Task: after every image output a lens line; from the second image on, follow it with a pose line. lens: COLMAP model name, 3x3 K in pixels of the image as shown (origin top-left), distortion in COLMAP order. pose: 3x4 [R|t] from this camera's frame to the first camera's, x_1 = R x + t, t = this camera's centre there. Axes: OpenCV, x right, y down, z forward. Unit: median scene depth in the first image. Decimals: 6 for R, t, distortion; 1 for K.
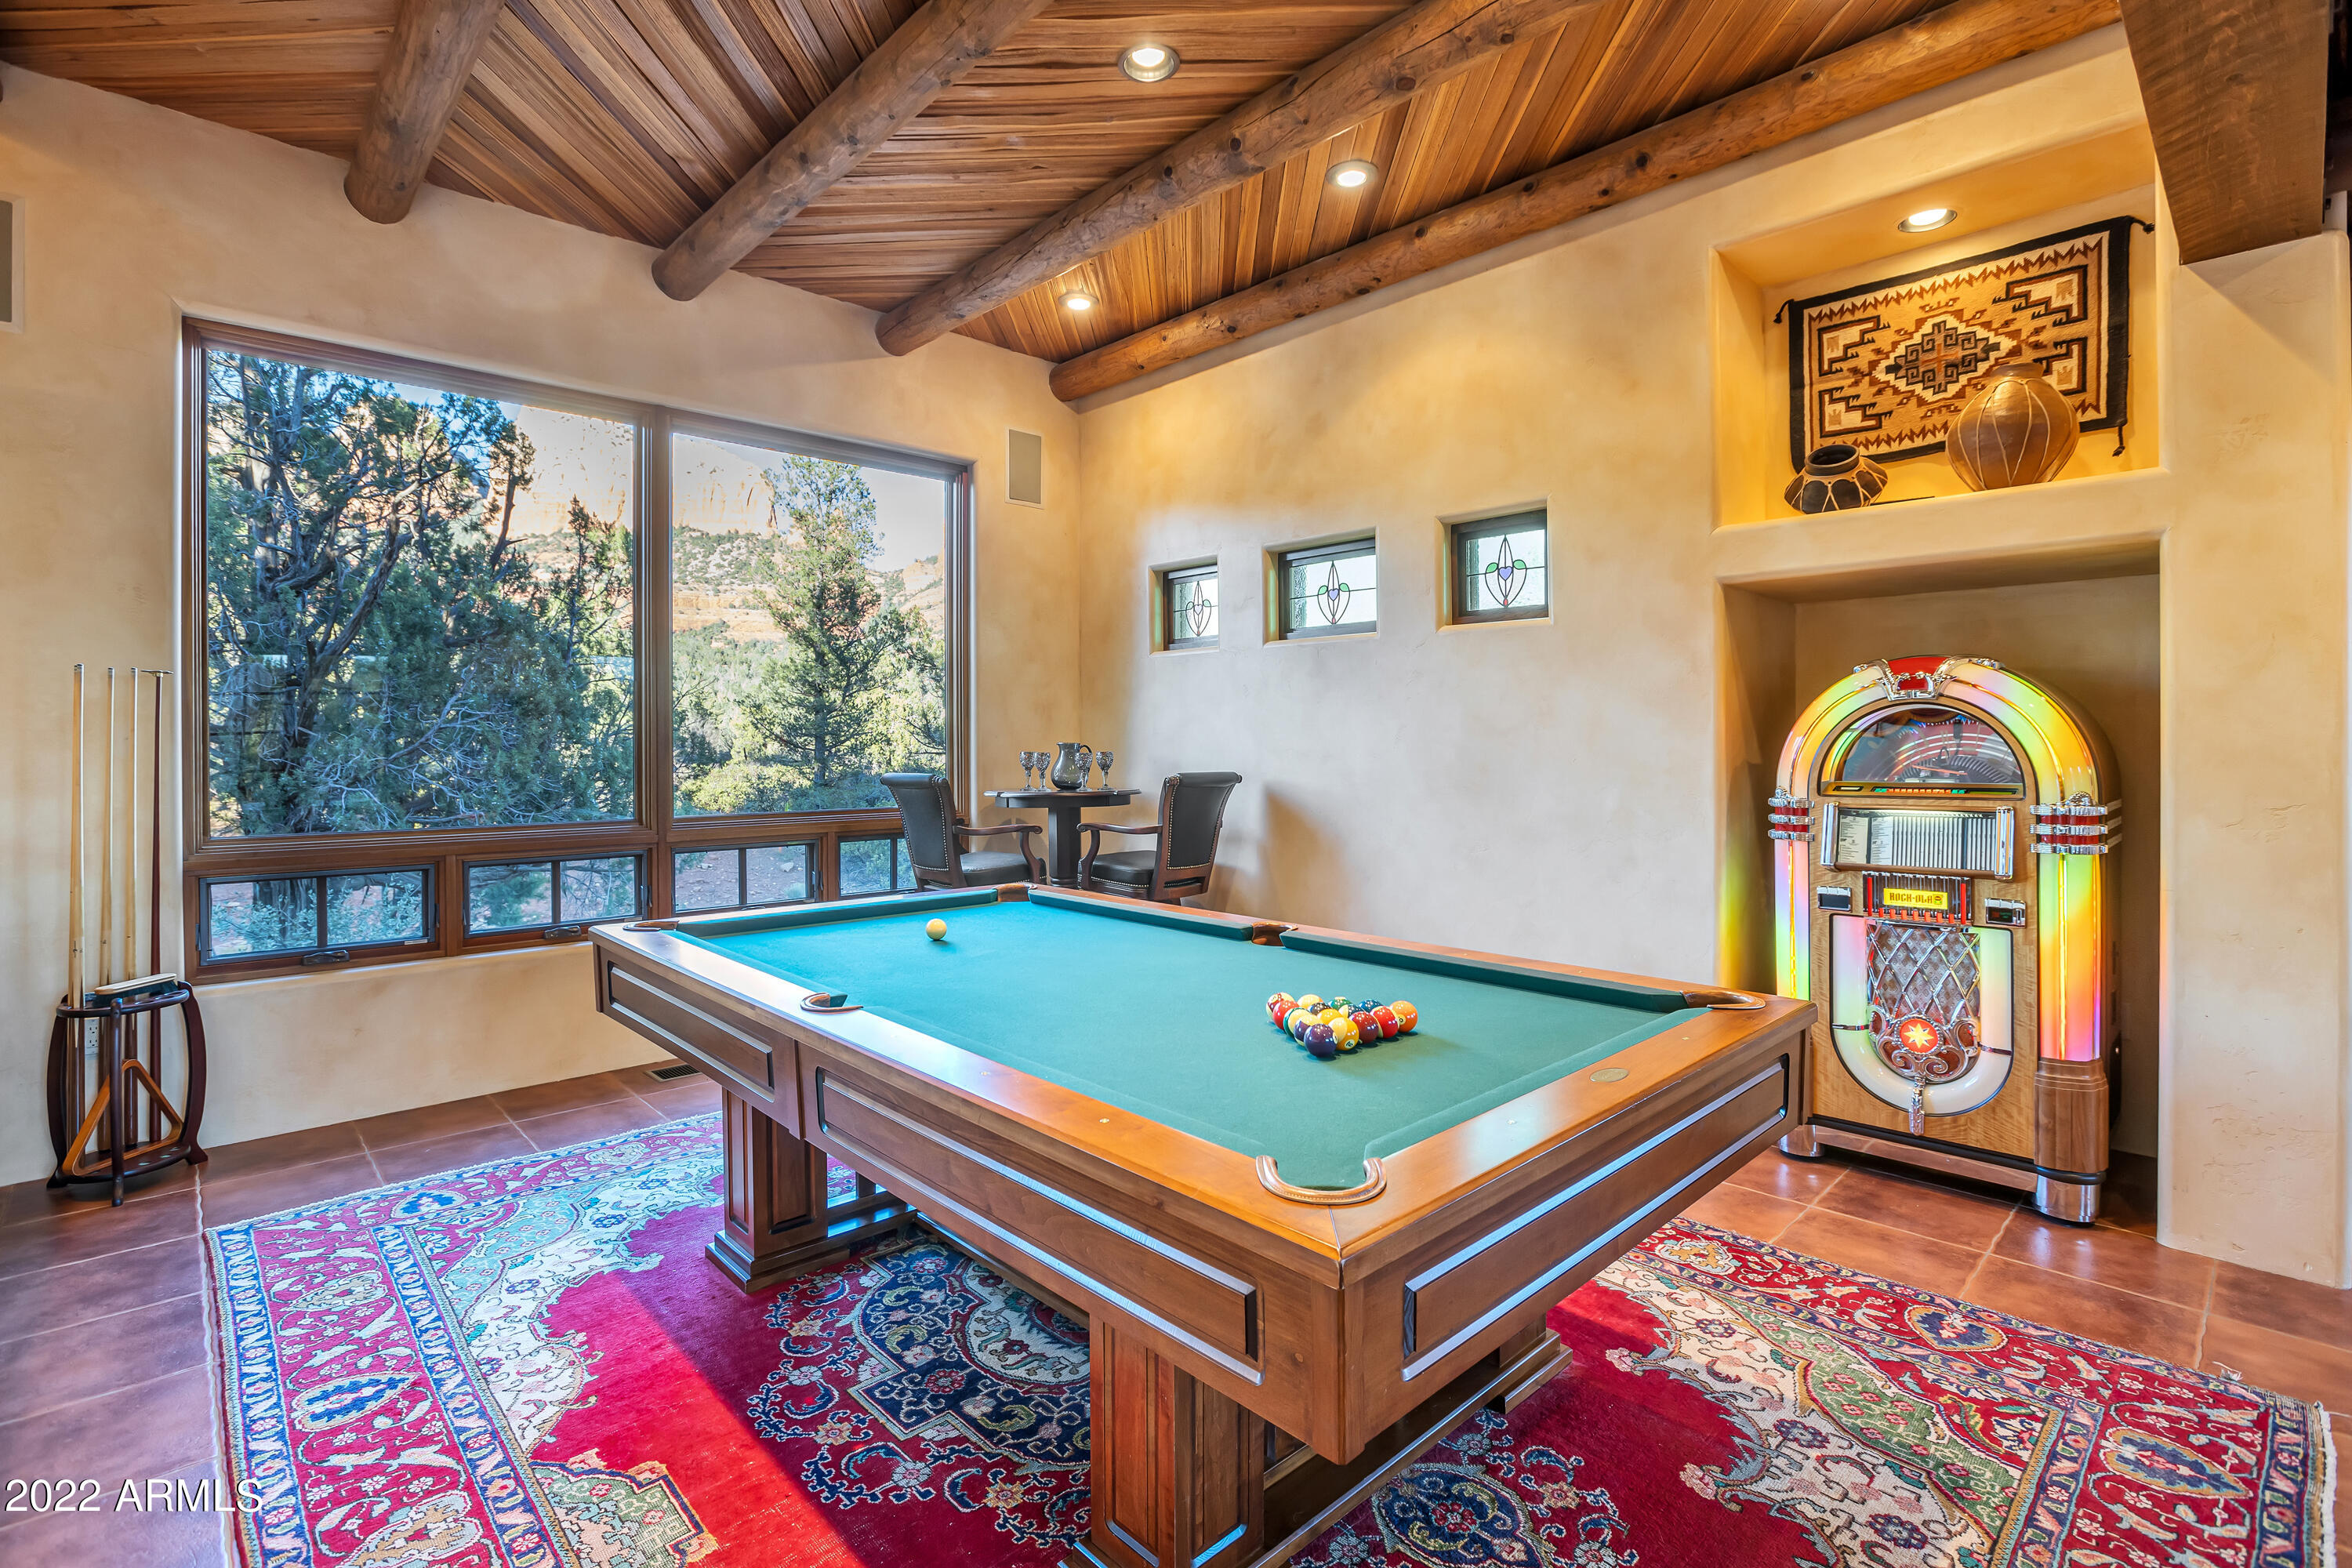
lens RADIAL K [[1084.8, 0, 1181.9], [0, 1084.8, 759.3], [0, 0, 1]] dist [-0.043375, 0.003856]
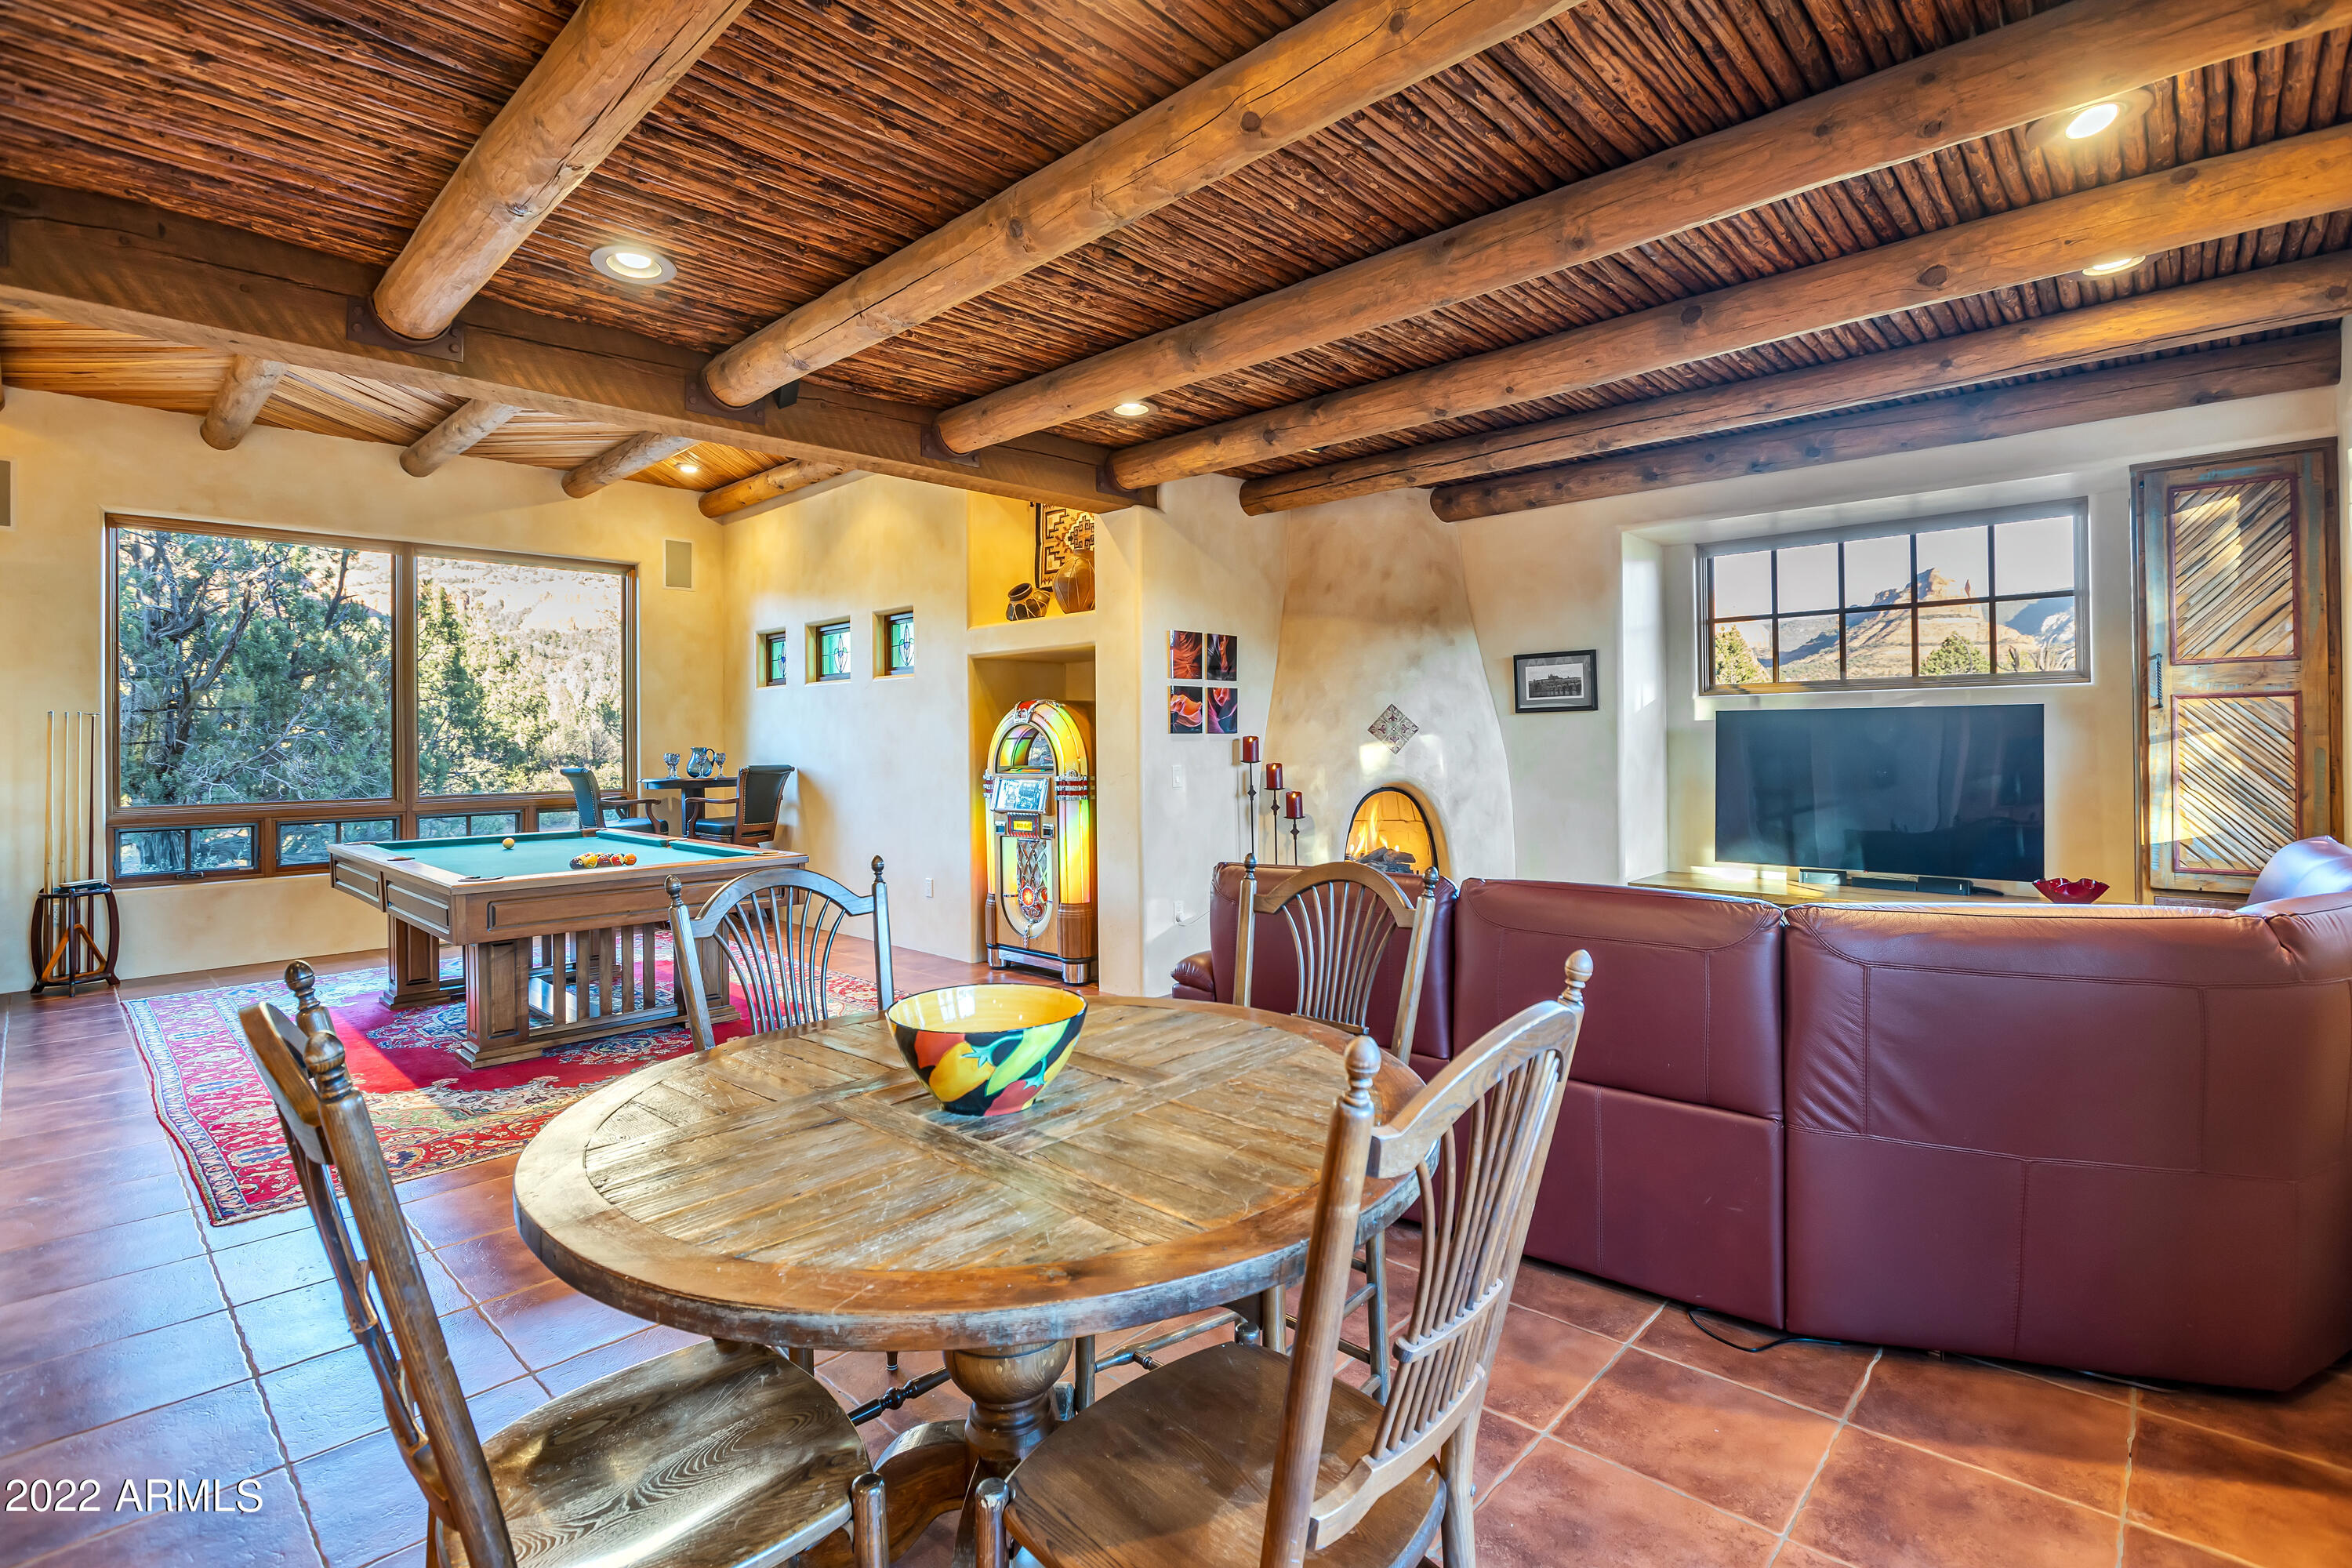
lens RADIAL K [[1084.8, 0, 1187.6], [0, 1084.8, 745.8], [0, 0, 1]] dist [-0.043375, 0.003856]
pose [[0.997563, -0.007326, 0.069382, 0.523109], [0.008158, 0.999898, -0.011718, 0.006702], [-0.069289, 0.012255, 0.997521, -0.615215]]
